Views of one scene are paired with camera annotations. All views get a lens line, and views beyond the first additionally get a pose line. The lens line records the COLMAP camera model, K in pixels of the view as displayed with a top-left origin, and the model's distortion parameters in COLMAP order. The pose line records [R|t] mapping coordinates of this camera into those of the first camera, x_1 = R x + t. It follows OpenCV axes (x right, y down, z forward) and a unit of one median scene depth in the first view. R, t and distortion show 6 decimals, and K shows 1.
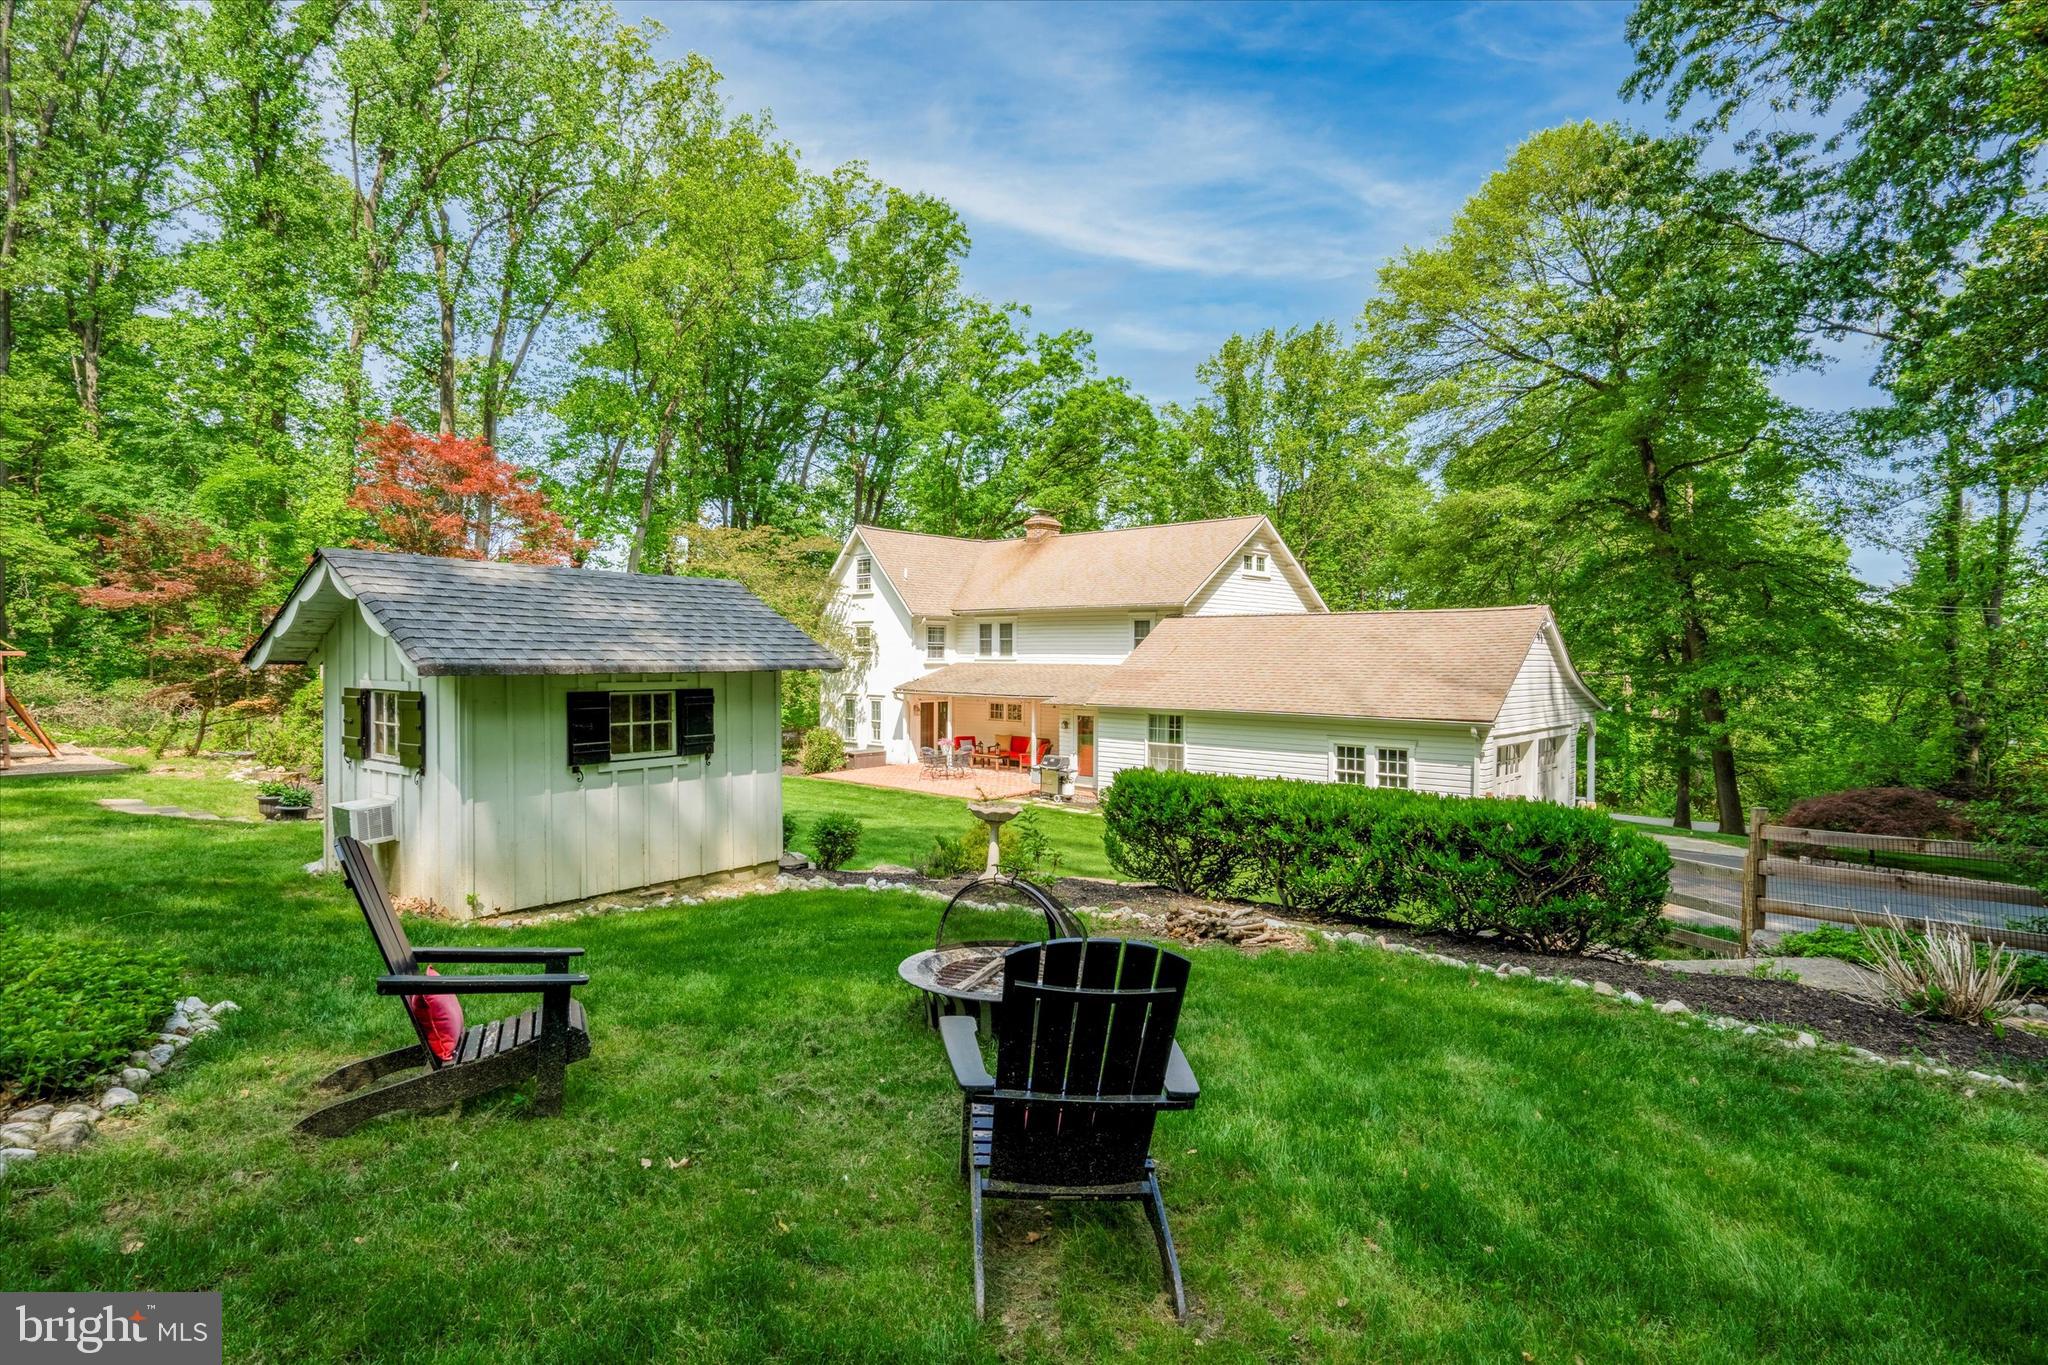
lens RADIAL K [[1025.6, 0, 1021.9], [0, 1025.6, 675.3], [0, 0, 1]] dist [-0.041293, -0.000232]
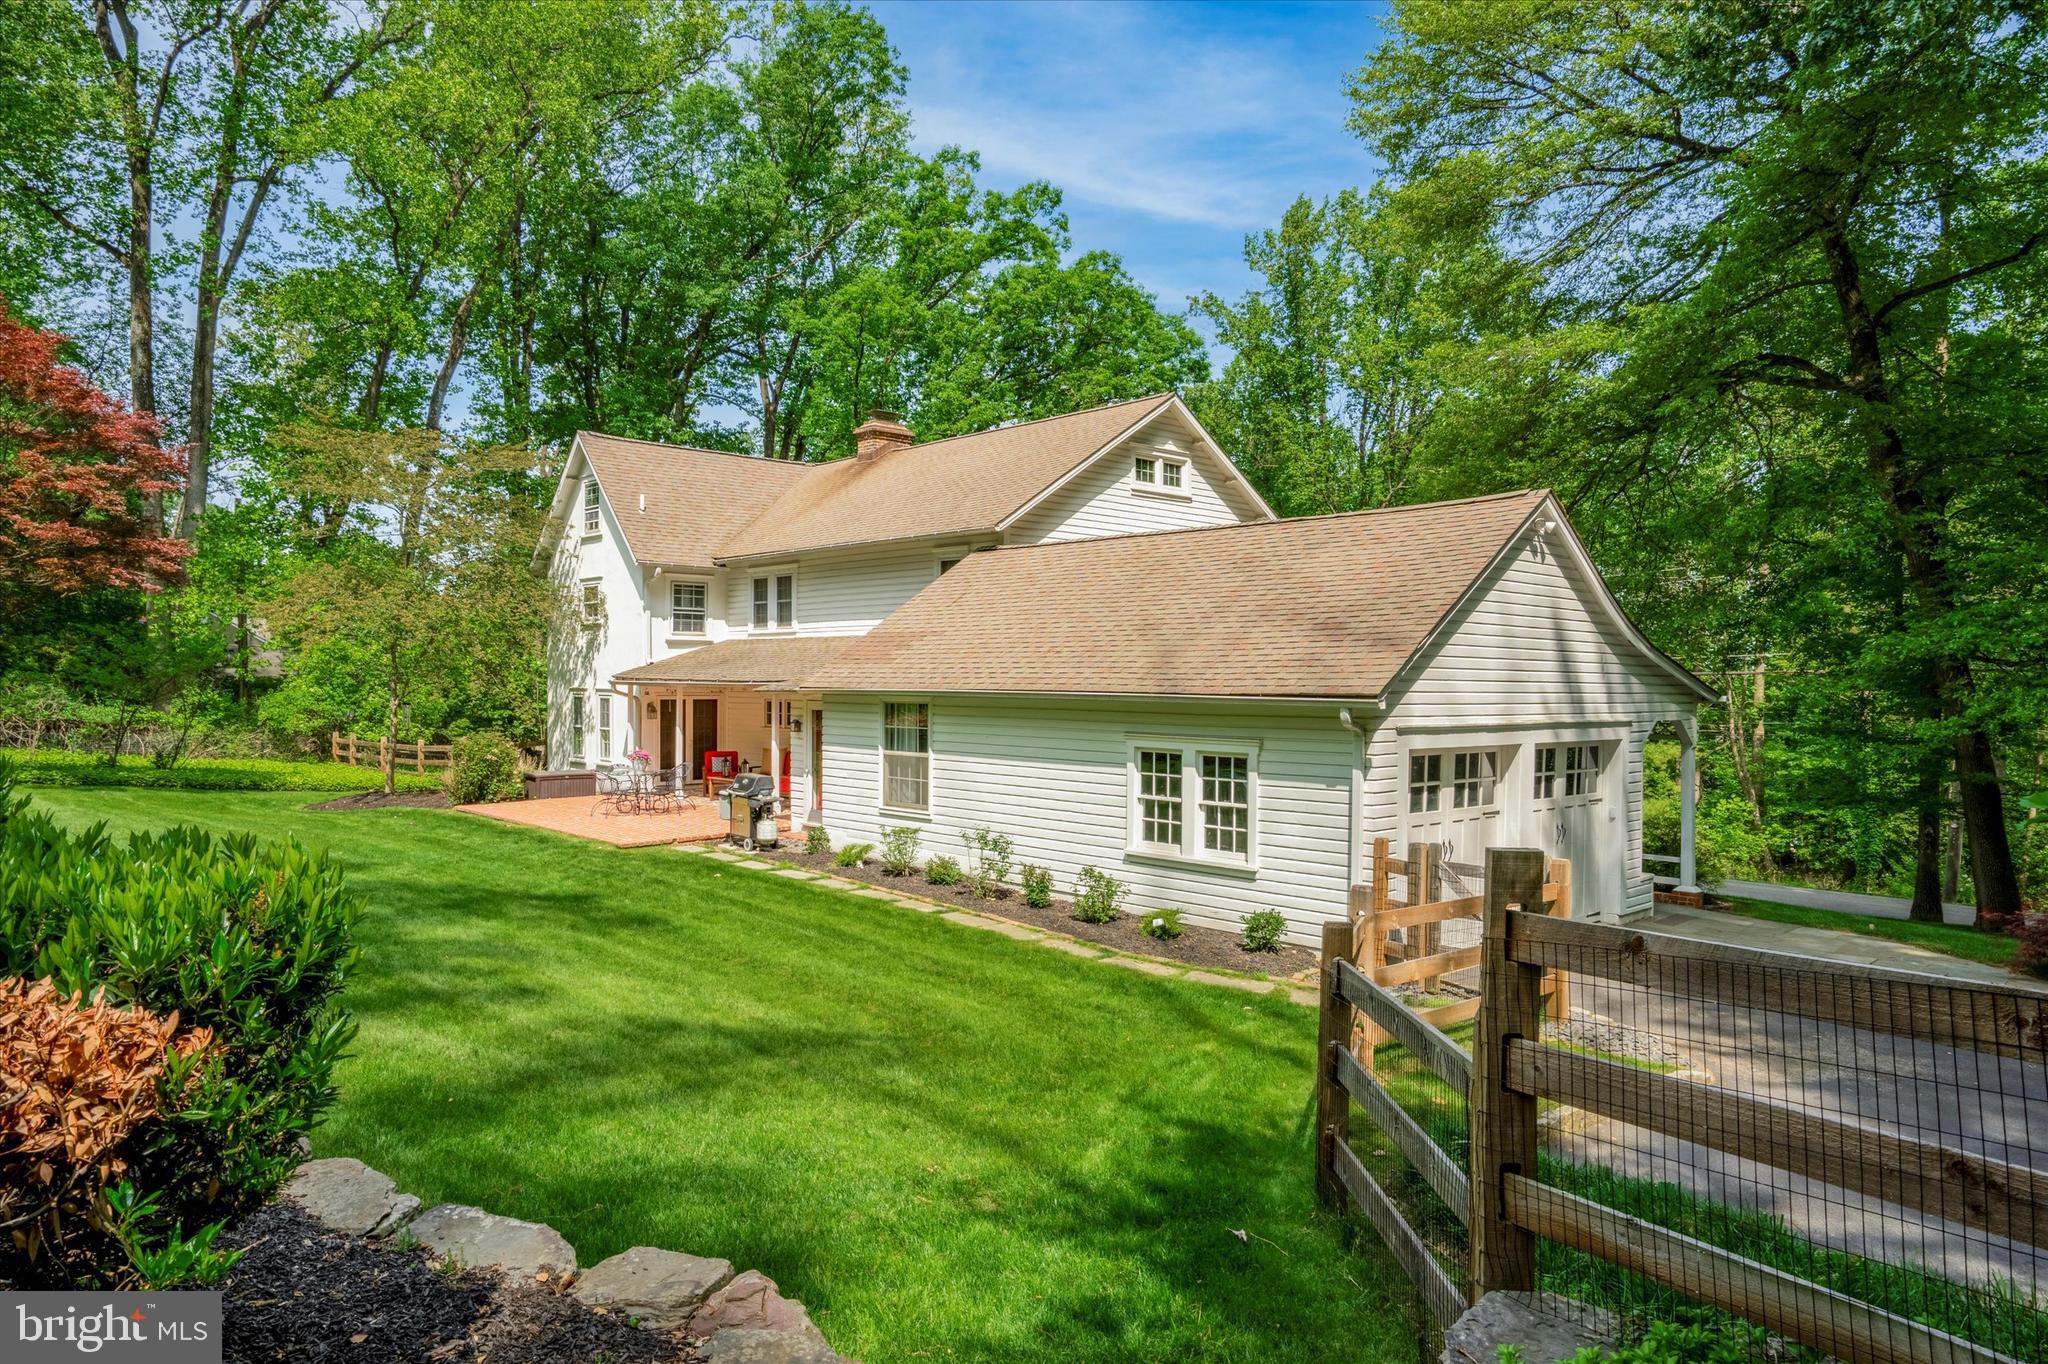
lens RADIAL K [[1298.6, 0, 1007.6], [0, 1298.6, 701.1], [0, 0, 1]] dist [0.003820, -0.001660]
pose [[0.995890, 0.002906, -0.090522, 0.196948], [-0.003080, 0.999994, -0.001781, 0.028643], [0.090516, 0.002053, 0.995893, 0.199710]]
